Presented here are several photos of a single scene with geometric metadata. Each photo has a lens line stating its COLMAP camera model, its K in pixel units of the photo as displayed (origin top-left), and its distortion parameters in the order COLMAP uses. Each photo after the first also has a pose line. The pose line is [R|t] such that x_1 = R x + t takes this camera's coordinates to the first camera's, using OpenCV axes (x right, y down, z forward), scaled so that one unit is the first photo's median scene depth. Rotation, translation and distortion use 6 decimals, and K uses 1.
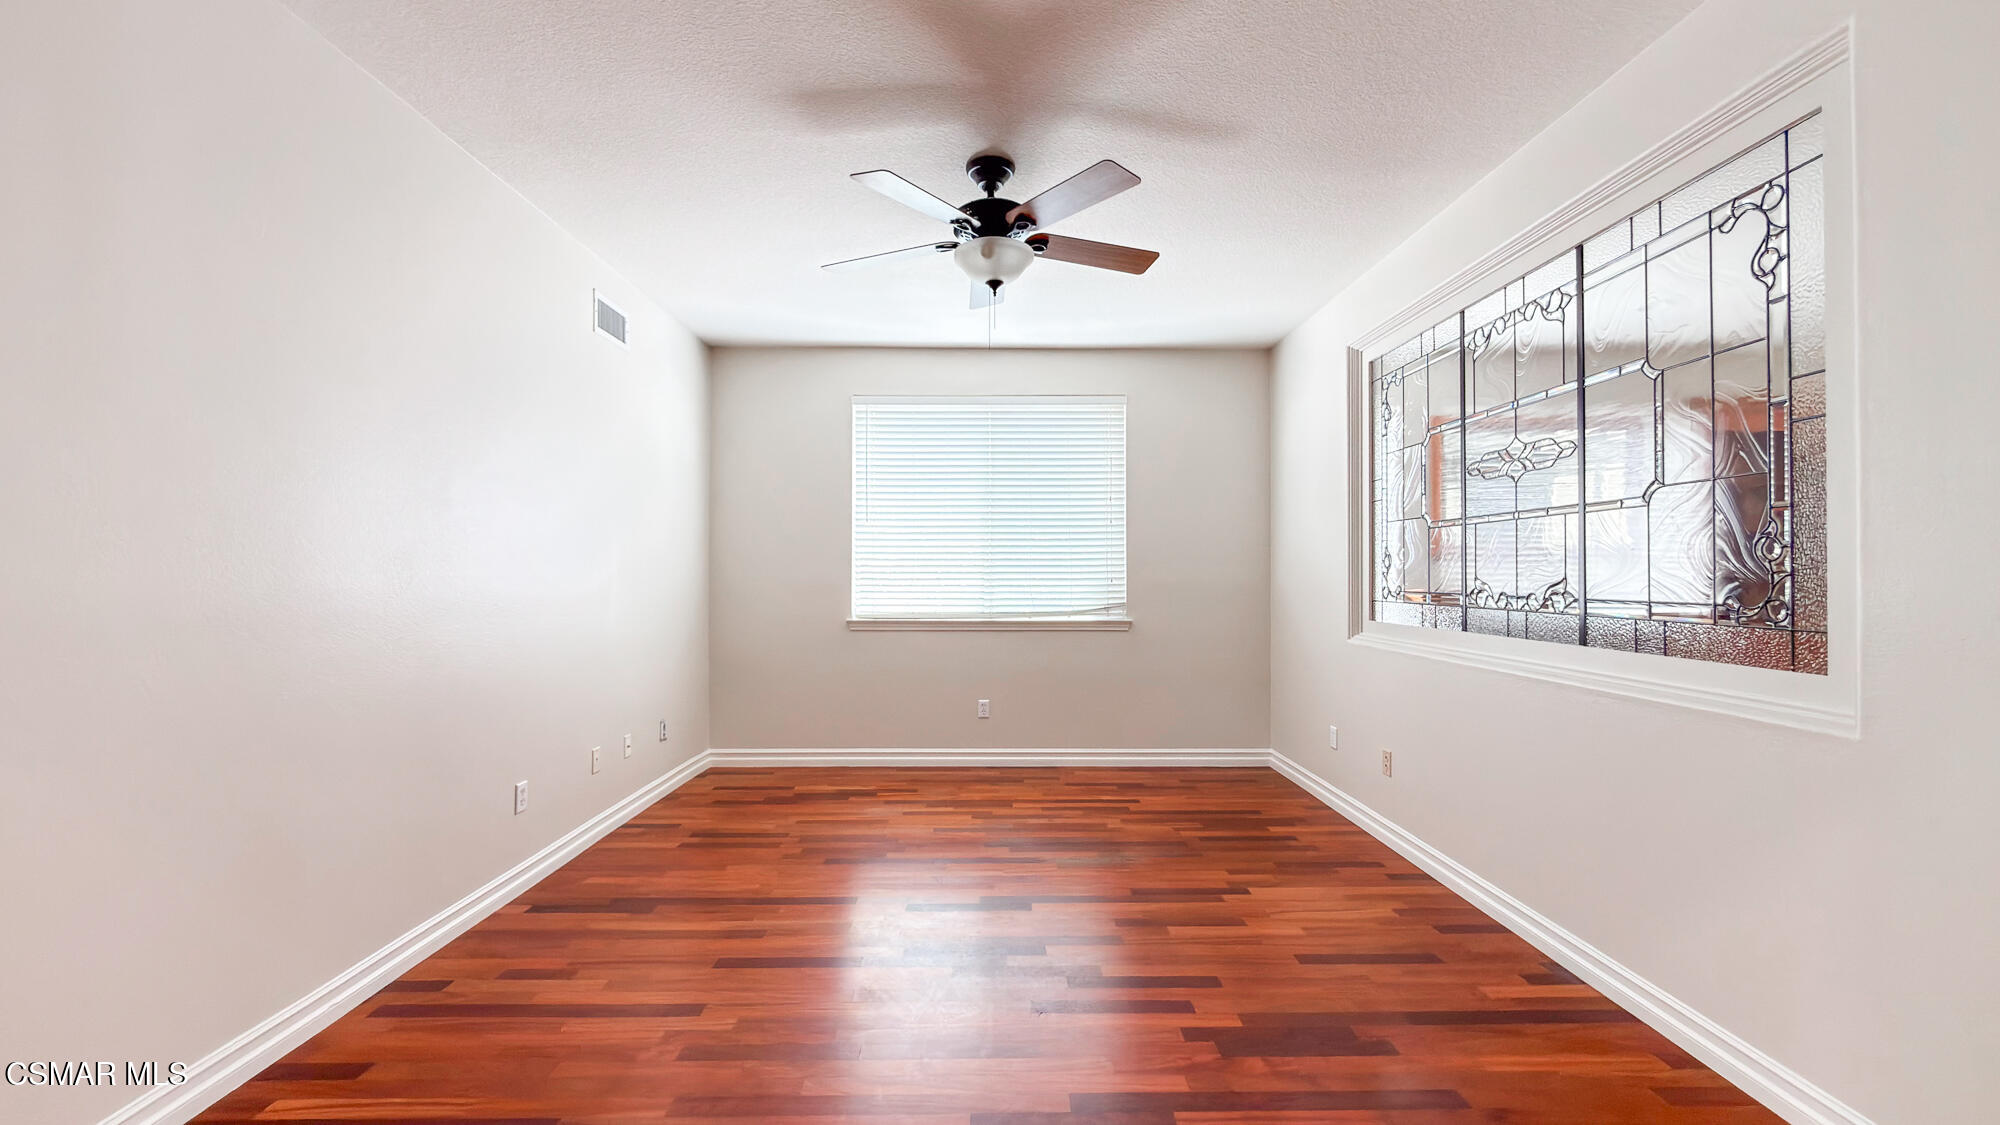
lens RADIAL K [[804.7, 0, 991.1], [0, 804.7, 563.9], [0, 0, 1]] dist [-0.000586, 0.000059]
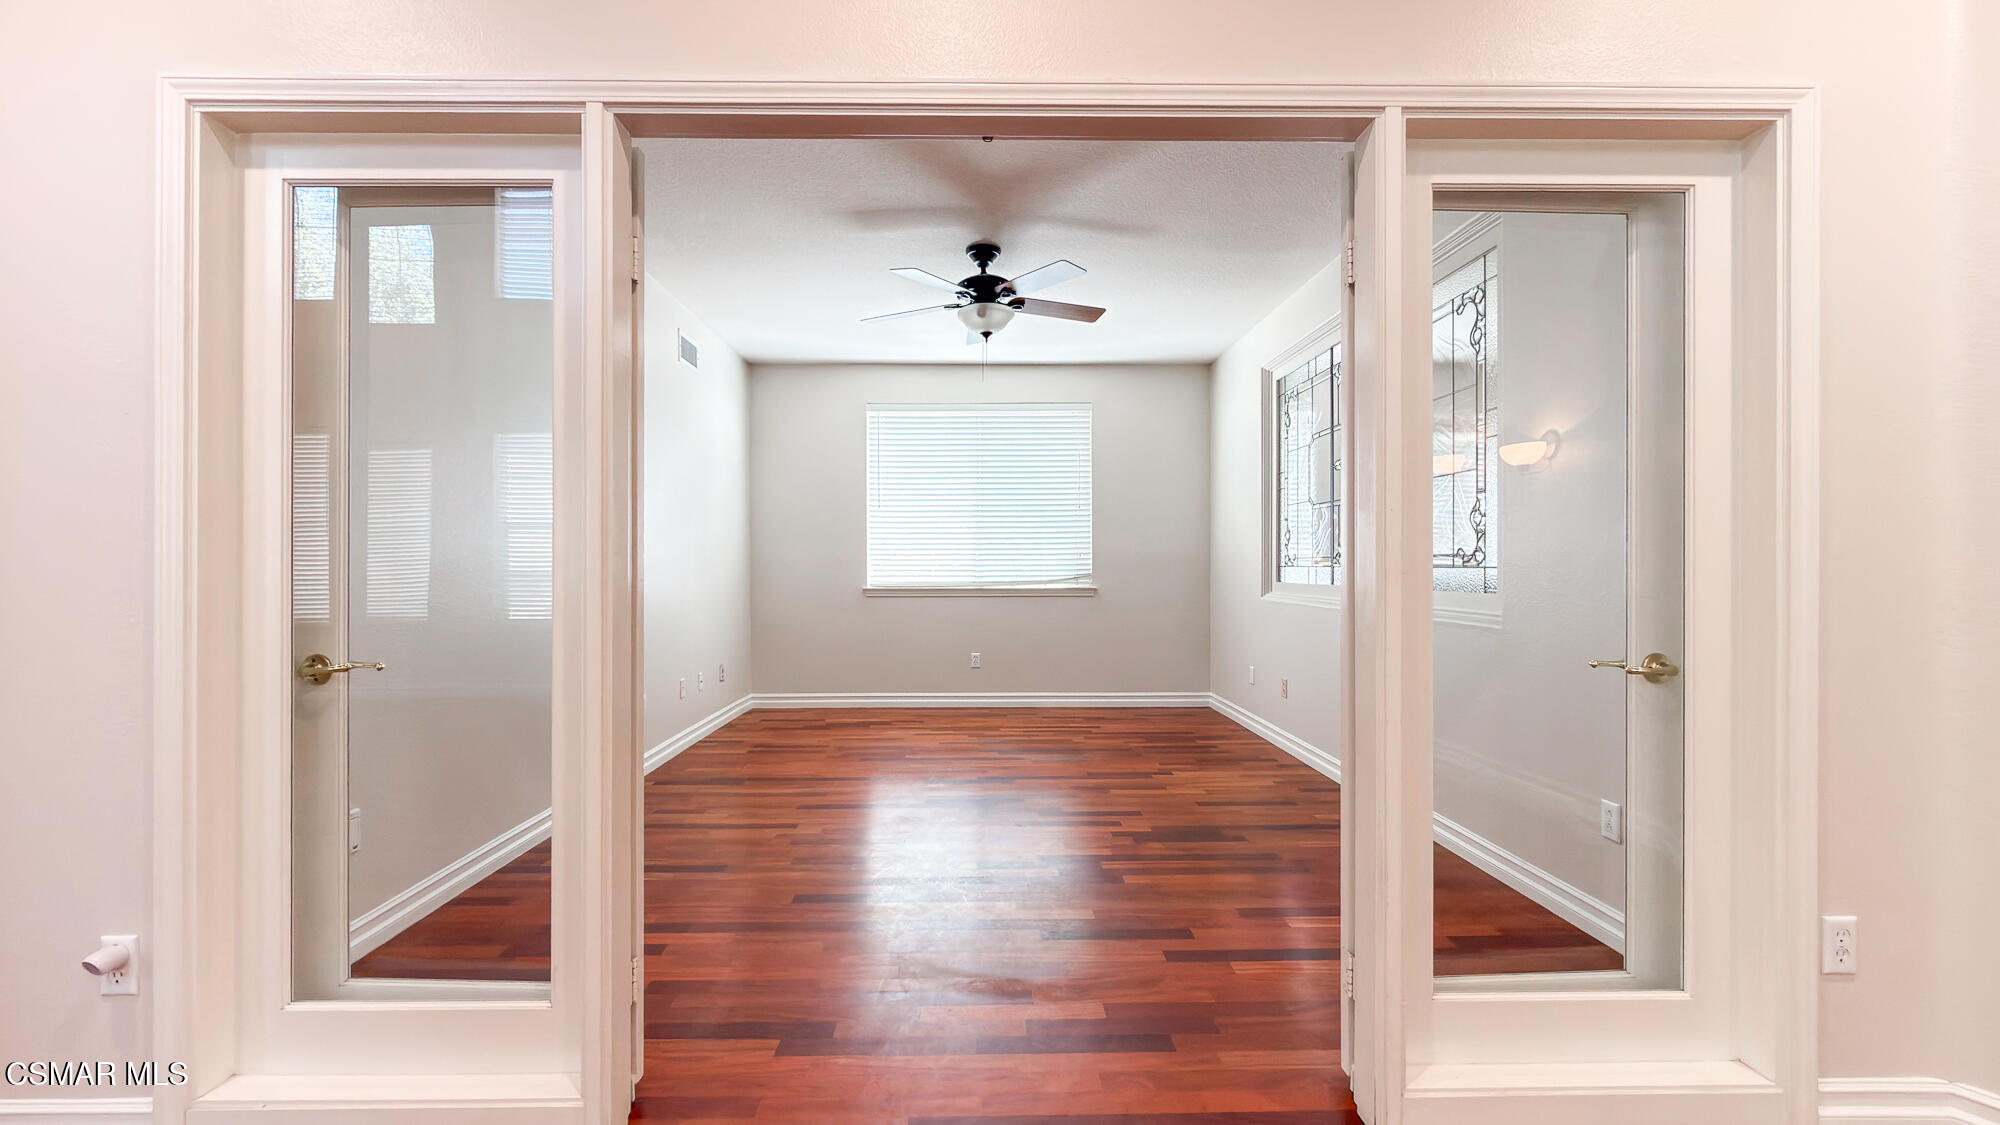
lens RADIAL K [[801.1, 0, 977.9], [0, 801.1, 560.5], [0, 0, 1]] dist [0.000530, 0.000035]
pose [[0.999992, -0.003323, 0.002397, -0.011128], [0.003304, 0.999963, 0.007914, 0.025483], [-0.002424, -0.007906, 0.999966, -0.292369]]
